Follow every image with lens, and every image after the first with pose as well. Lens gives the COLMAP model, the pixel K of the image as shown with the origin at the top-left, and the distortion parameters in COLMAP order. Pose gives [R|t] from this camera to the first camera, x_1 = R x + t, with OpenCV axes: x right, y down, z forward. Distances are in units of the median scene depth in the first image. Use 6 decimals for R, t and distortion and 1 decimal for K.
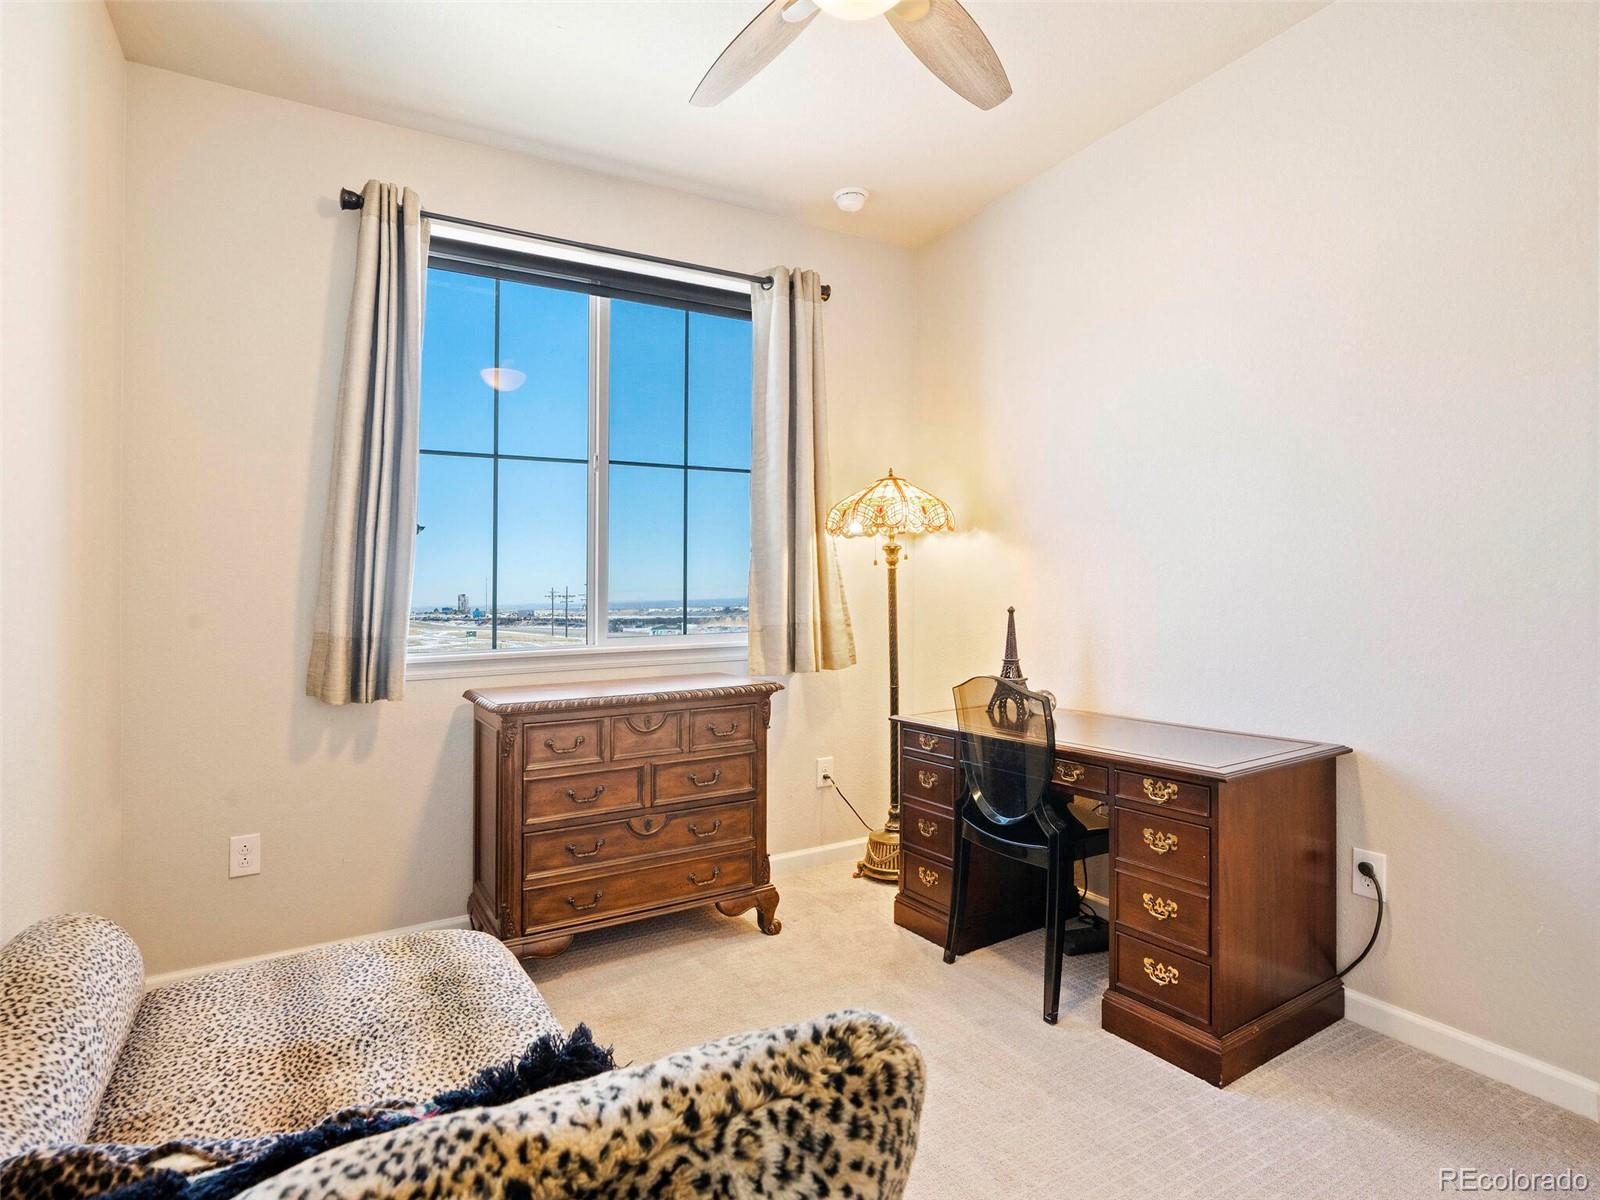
lens RADIAL K [[847.7, 0, 801.9], [0, 847.7, 583.1], [0, 0, 1]] dist [-0.003924, -0.000203]
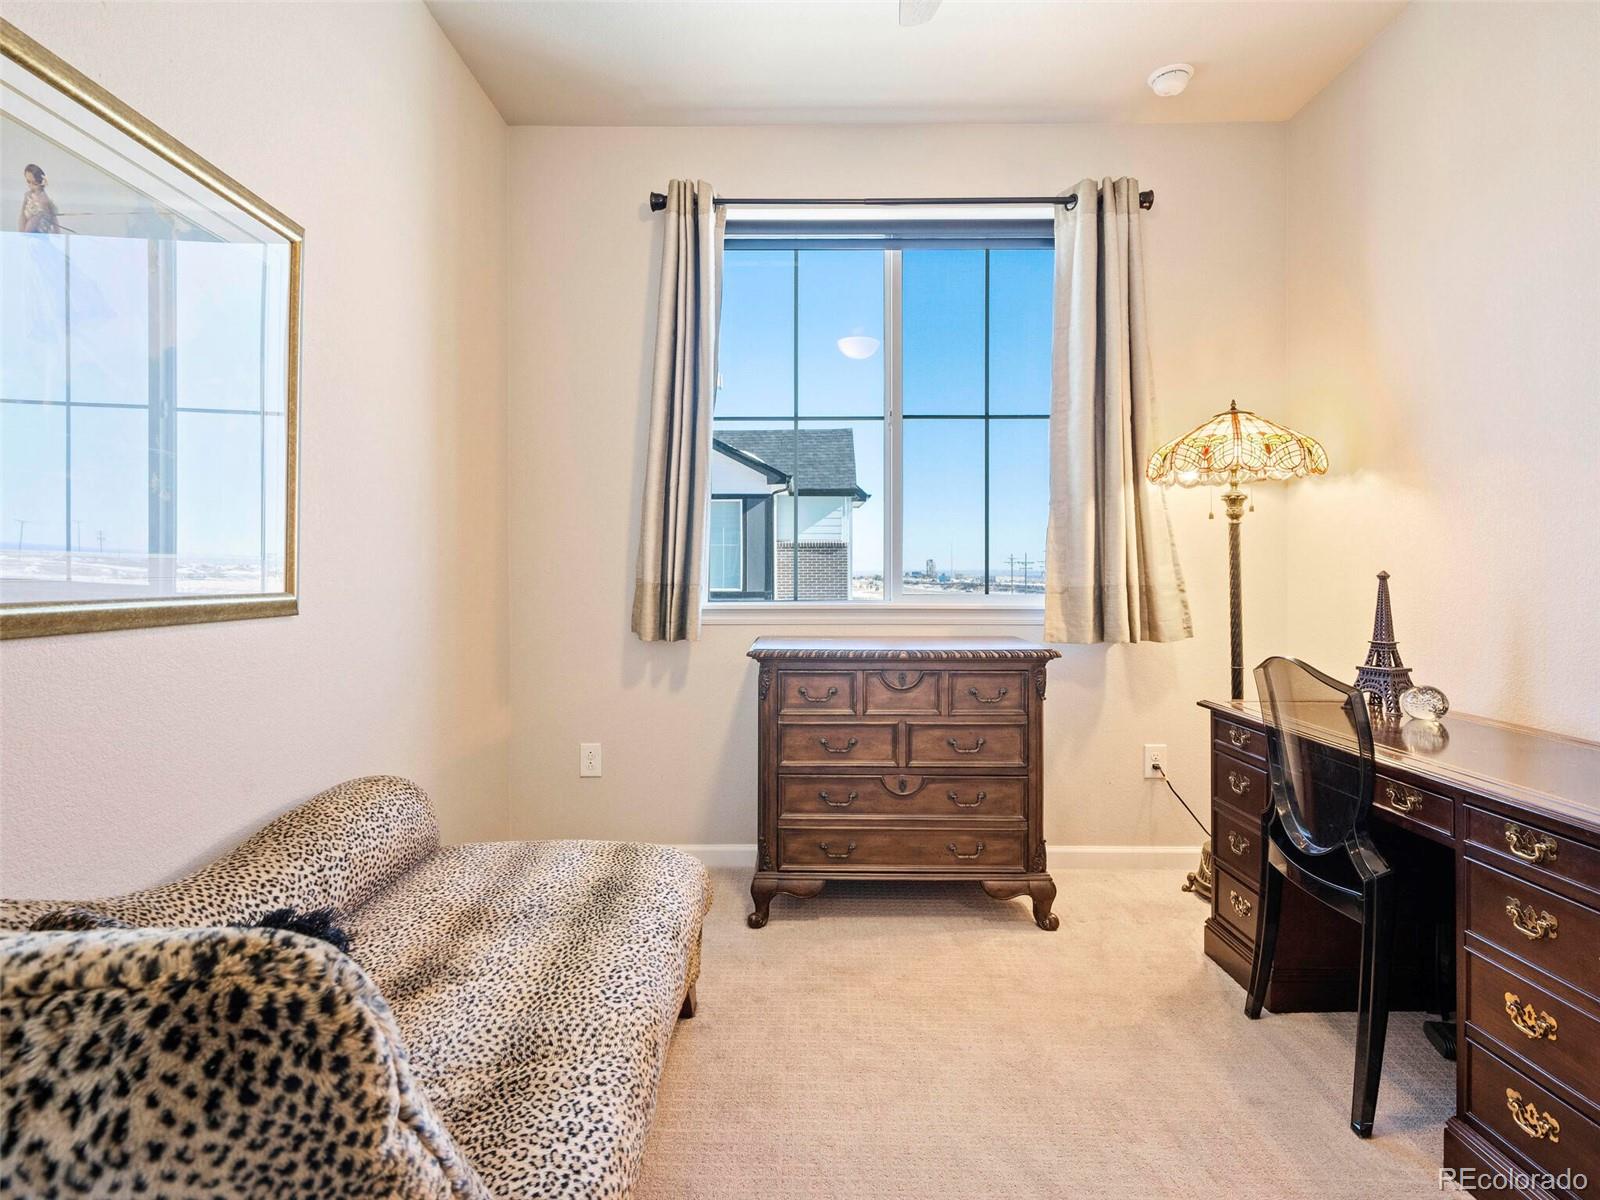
lens RADIAL K [[852.7, 0, 800.7], [0, 852.7, 558.0], [0, 0, 1]] dist [0.012429, -0.000245]
pose [[0.857247, 0.013450, -0.514729, 0.216910], [-0.008744, 0.999895, 0.011566, 0.013367], [0.514831, -0.005414, 0.857275, 0.096859]]
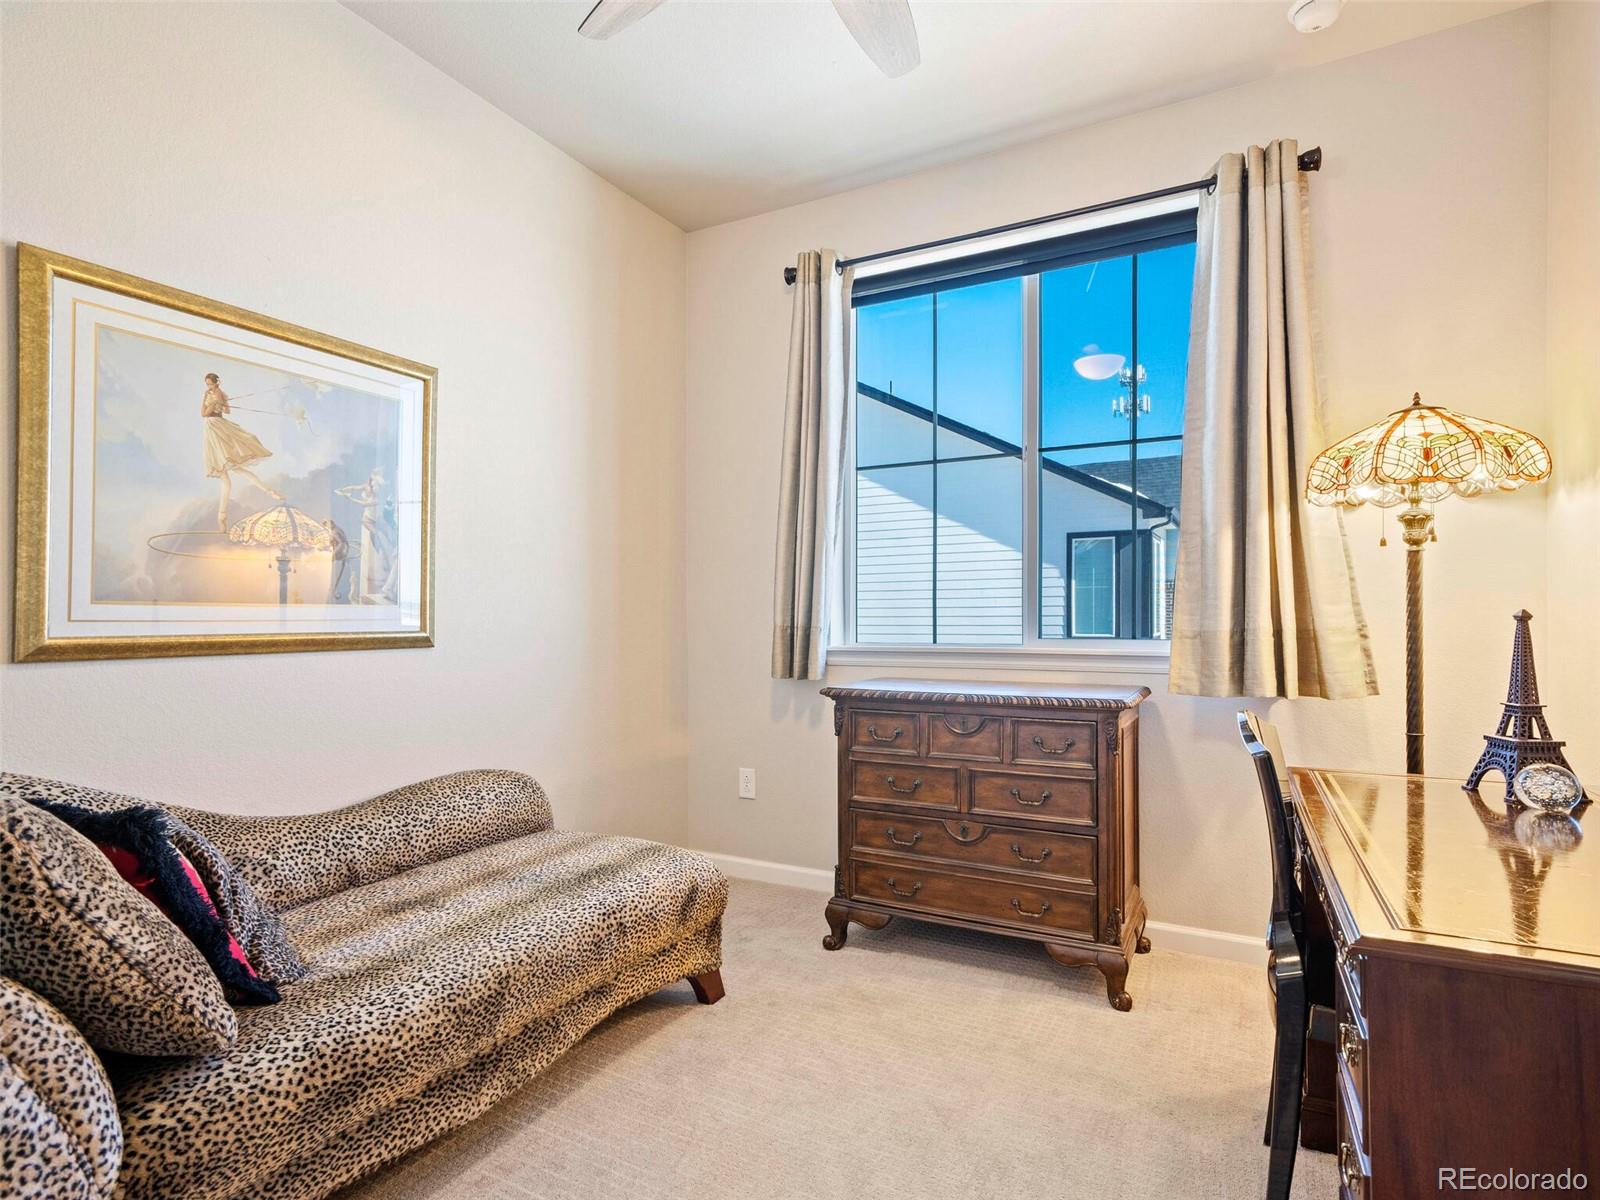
lens RADIAL K [[886.4, 0, 795.8], [0, 886.4, 602.5], [0, 0, 1]] dist [0.006598, 0.000764]
pose [[0.504909, 0.005764, -0.863153, 0.575261], [0.009176, 0.999885, 0.012044, 0.012692], [0.863124, -0.014001, 0.504798, 0.326658]]
